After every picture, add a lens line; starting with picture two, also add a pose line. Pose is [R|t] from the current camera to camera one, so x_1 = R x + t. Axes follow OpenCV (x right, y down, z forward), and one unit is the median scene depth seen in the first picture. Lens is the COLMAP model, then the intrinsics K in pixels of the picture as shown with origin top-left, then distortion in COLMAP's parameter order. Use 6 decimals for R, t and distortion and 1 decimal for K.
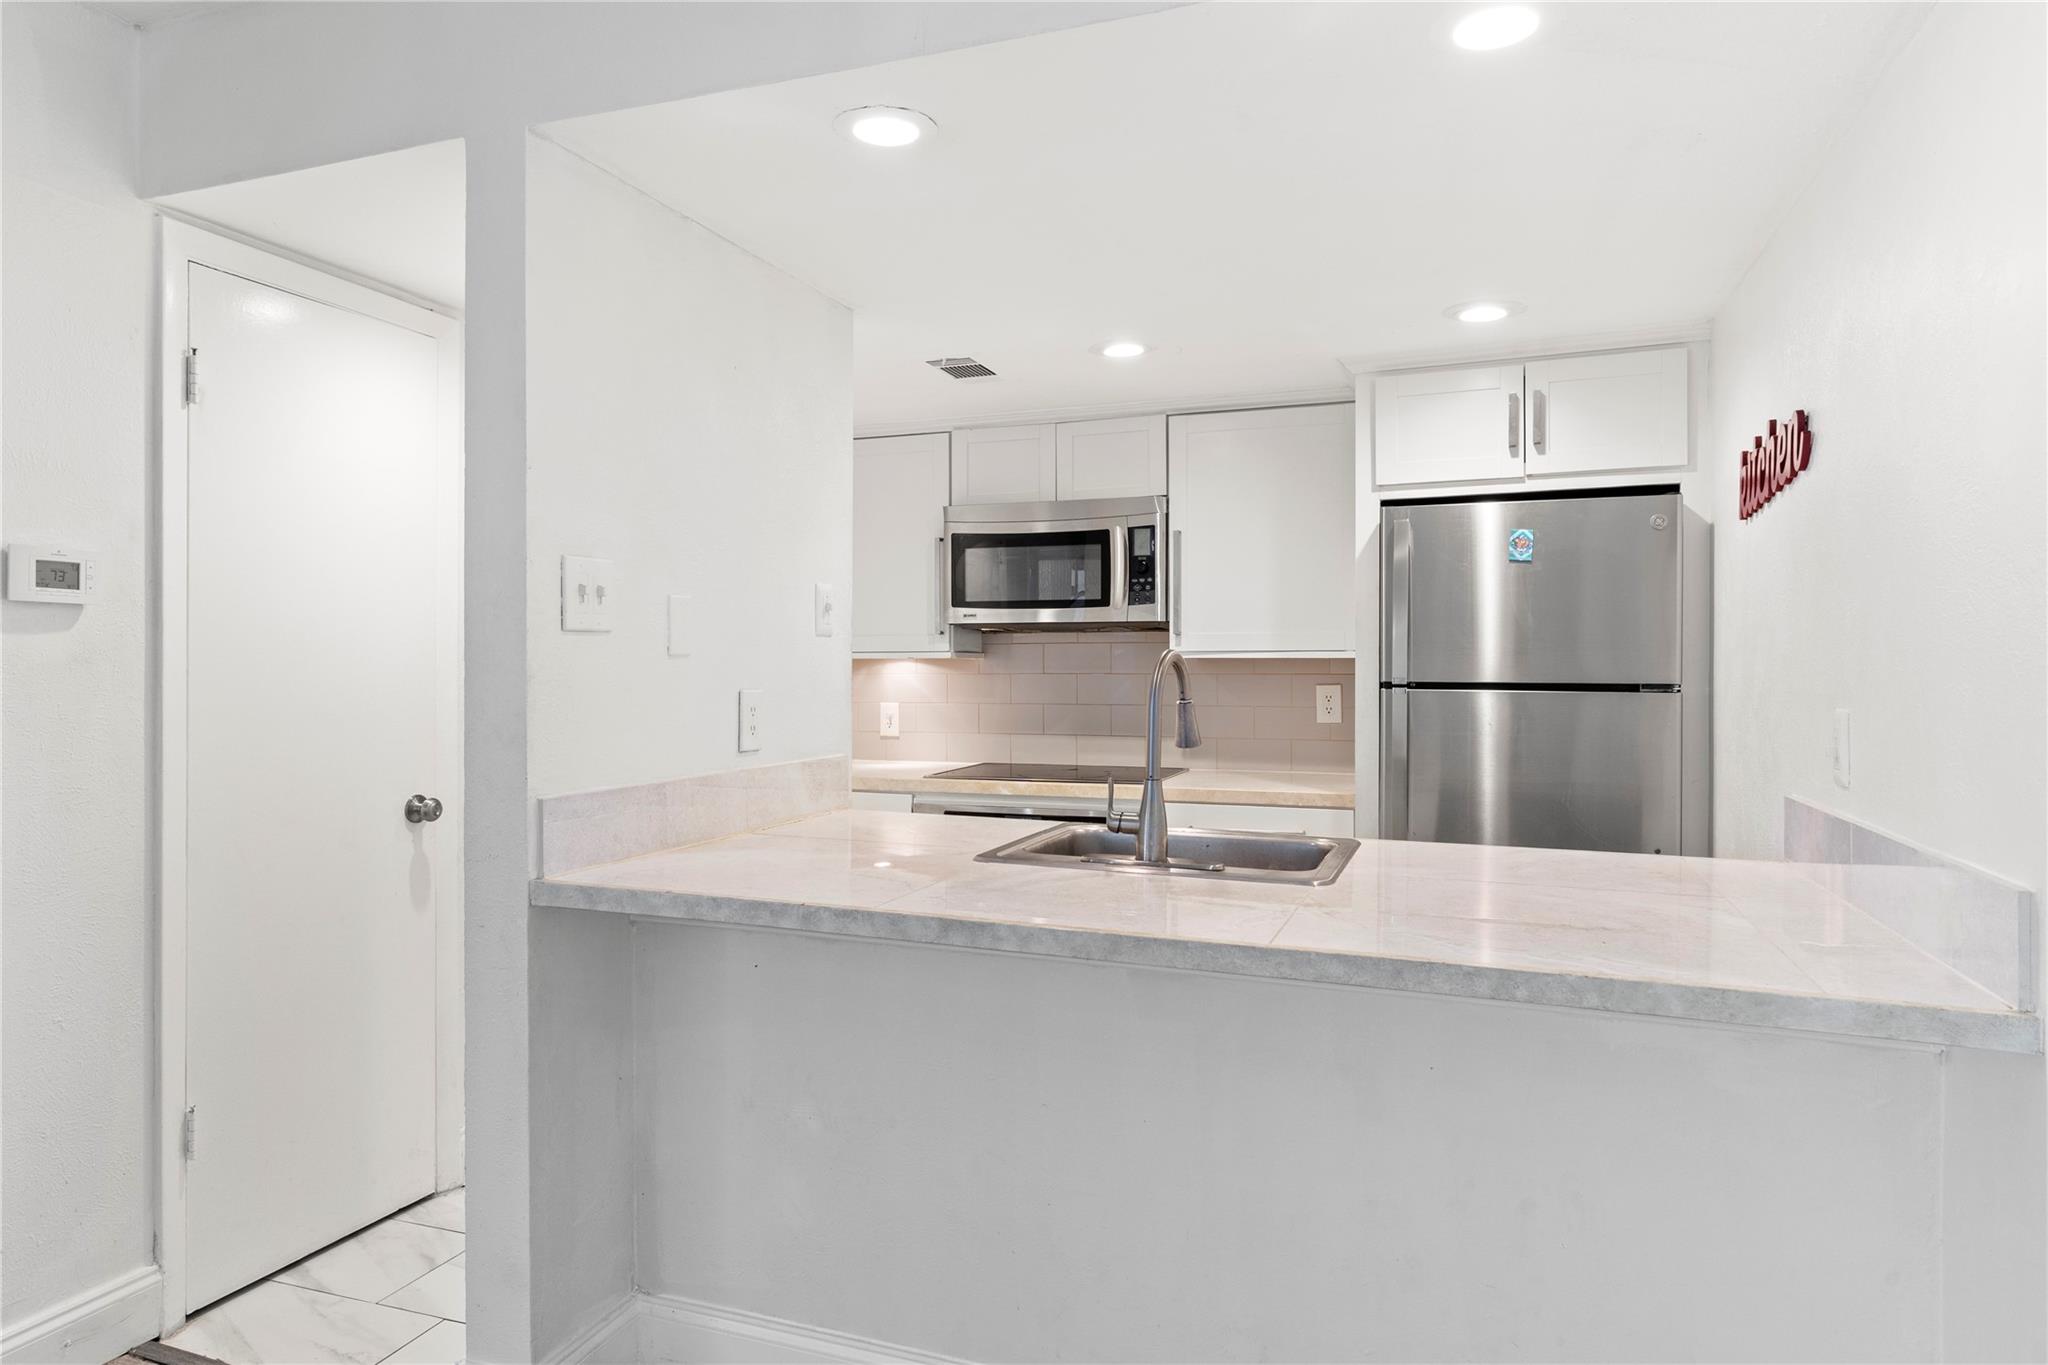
lens RADIAL K [[1229.3, 0, 1030.4], [0, 1229.3, 681.8], [0, 0, 1]] dist [0.005772, 0.004190]
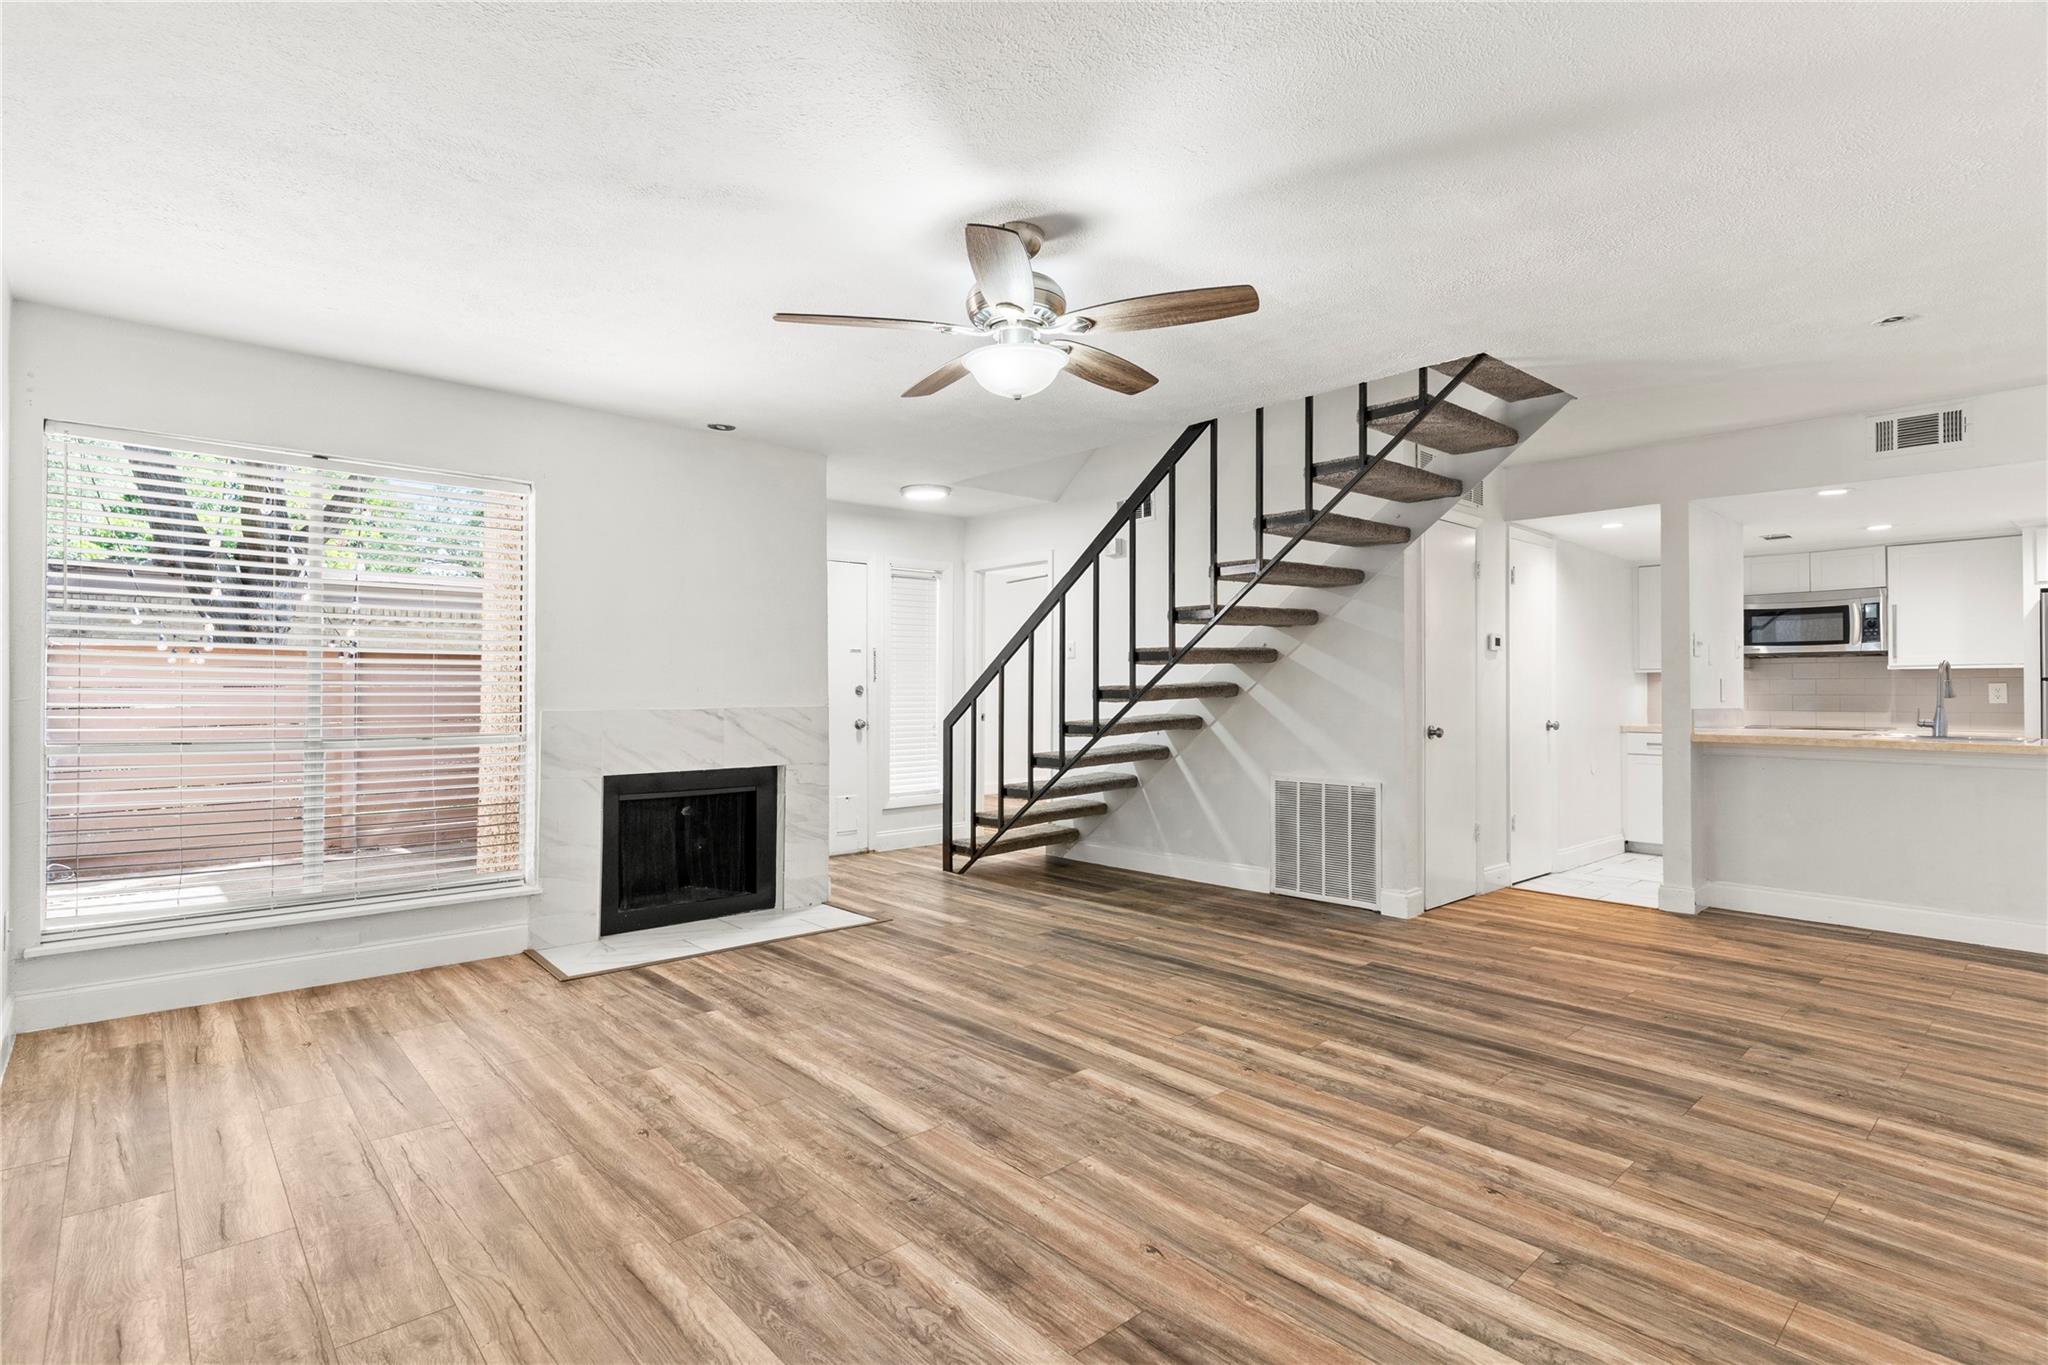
lens RADIAL K [[988.7, 0, 1004.3], [0, 988.7, 676.3], [0, 0, 1]] dist [0.000369, -0.000650]
pose [[0.877270, -0.001526, -0.479994, -0.367475], [-0.013146, 0.999543, -0.027205, 0.052899], [0.479817, 0.030176, 0.876850, -1.057366]]
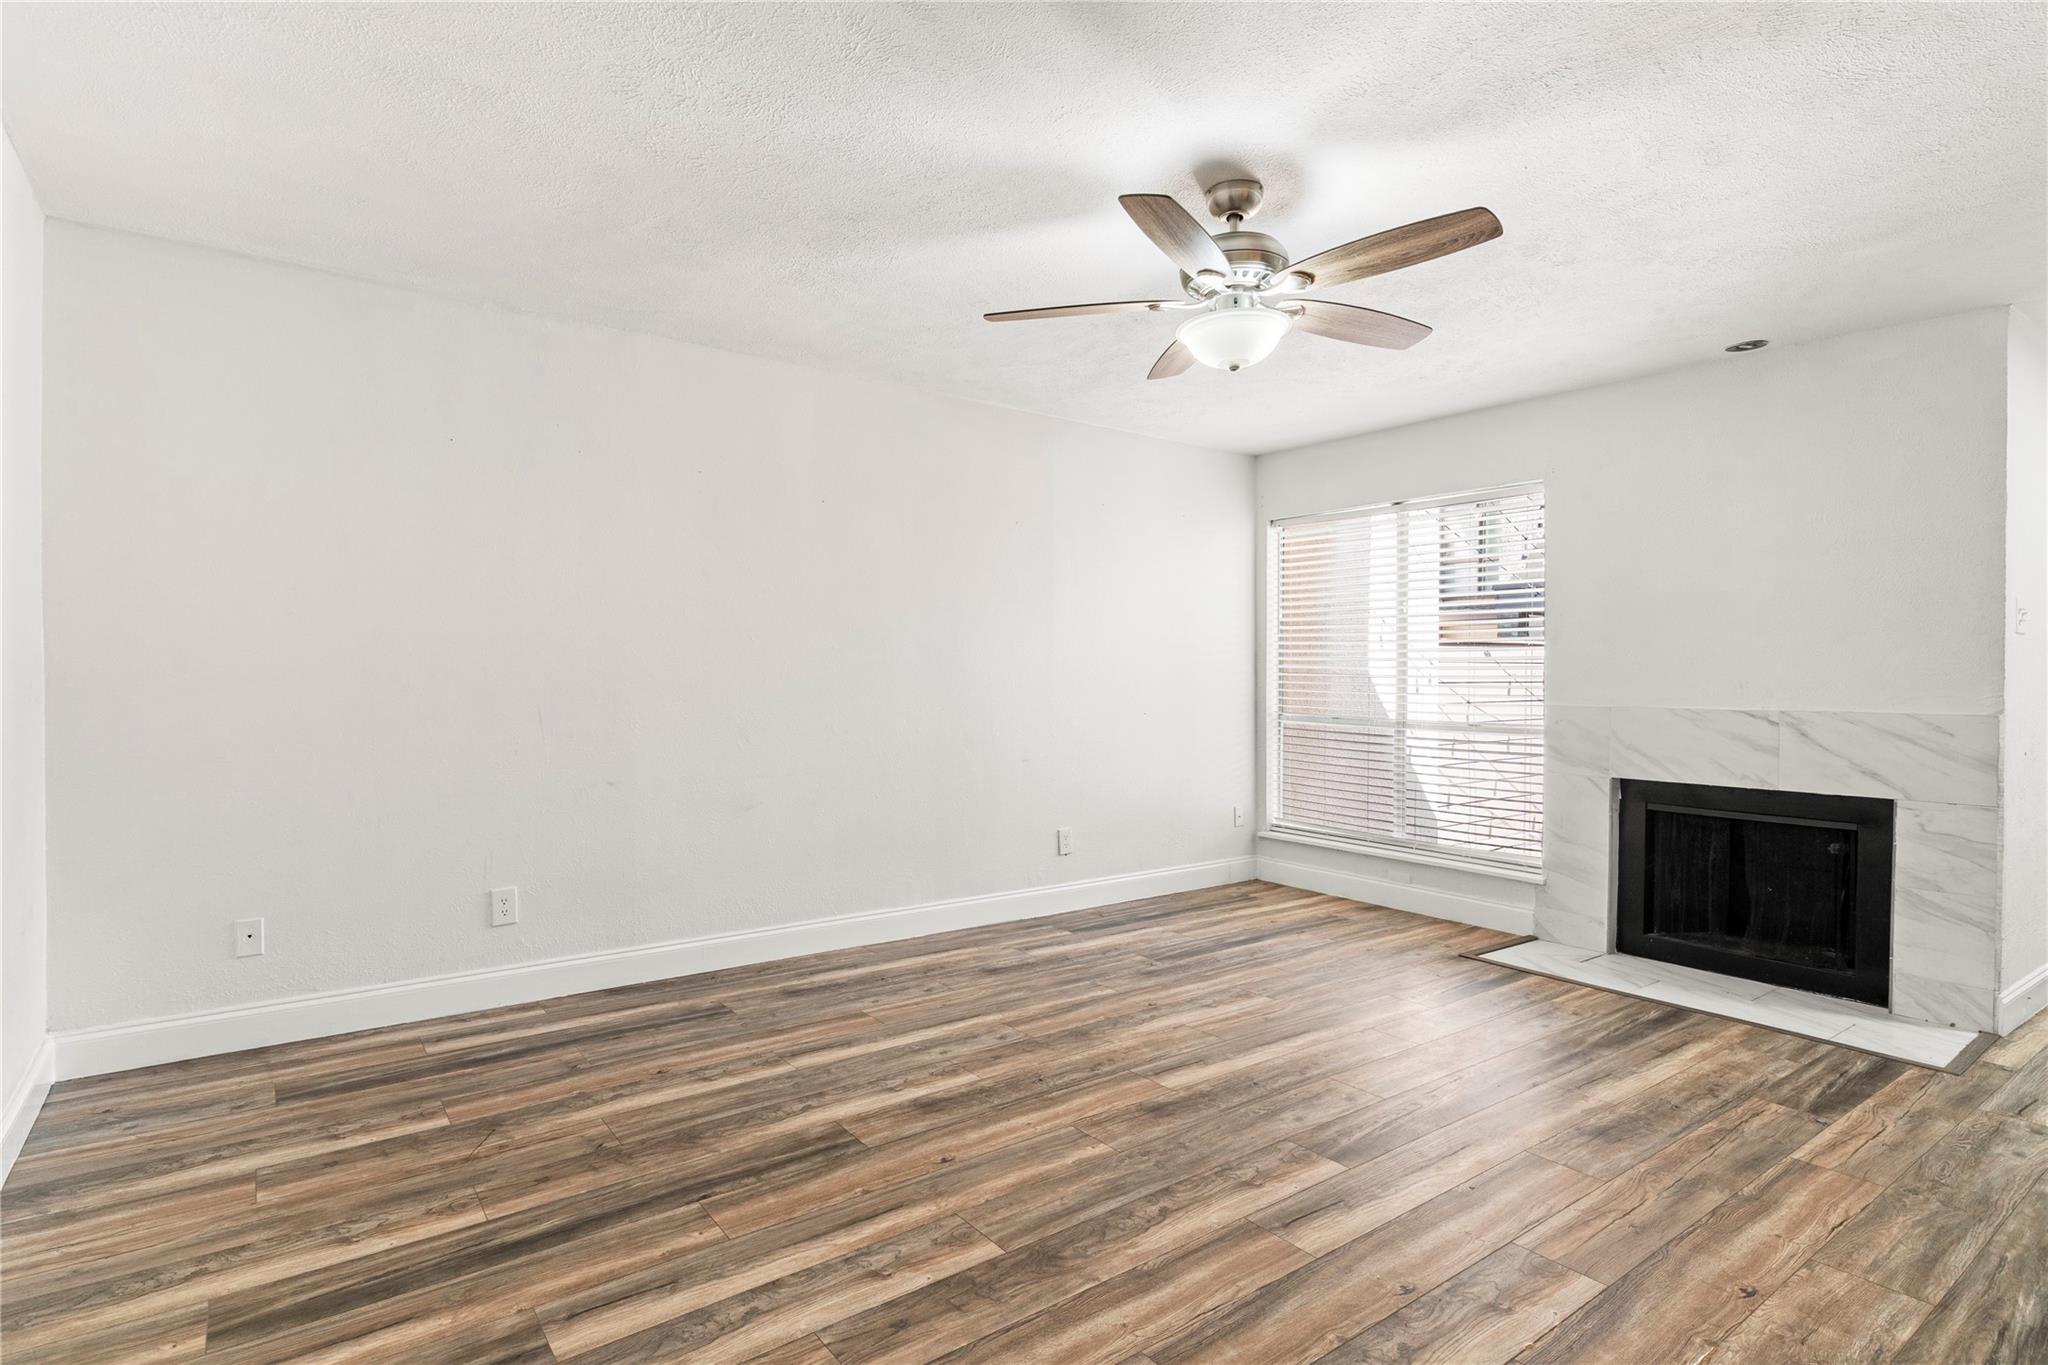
lens RADIAL K [[1026.1, 0, 1011.8], [0, 1026.1, 680.2], [0, 0, 1]] dist [0.000352, 0.002466]
pose [[-0.559813, 0.003145, -0.828613, 0.327086], [-0.020207, 0.999644, 0.017447, 0.007936], [0.828373, 0.026511, -0.559550, 0.870999]]
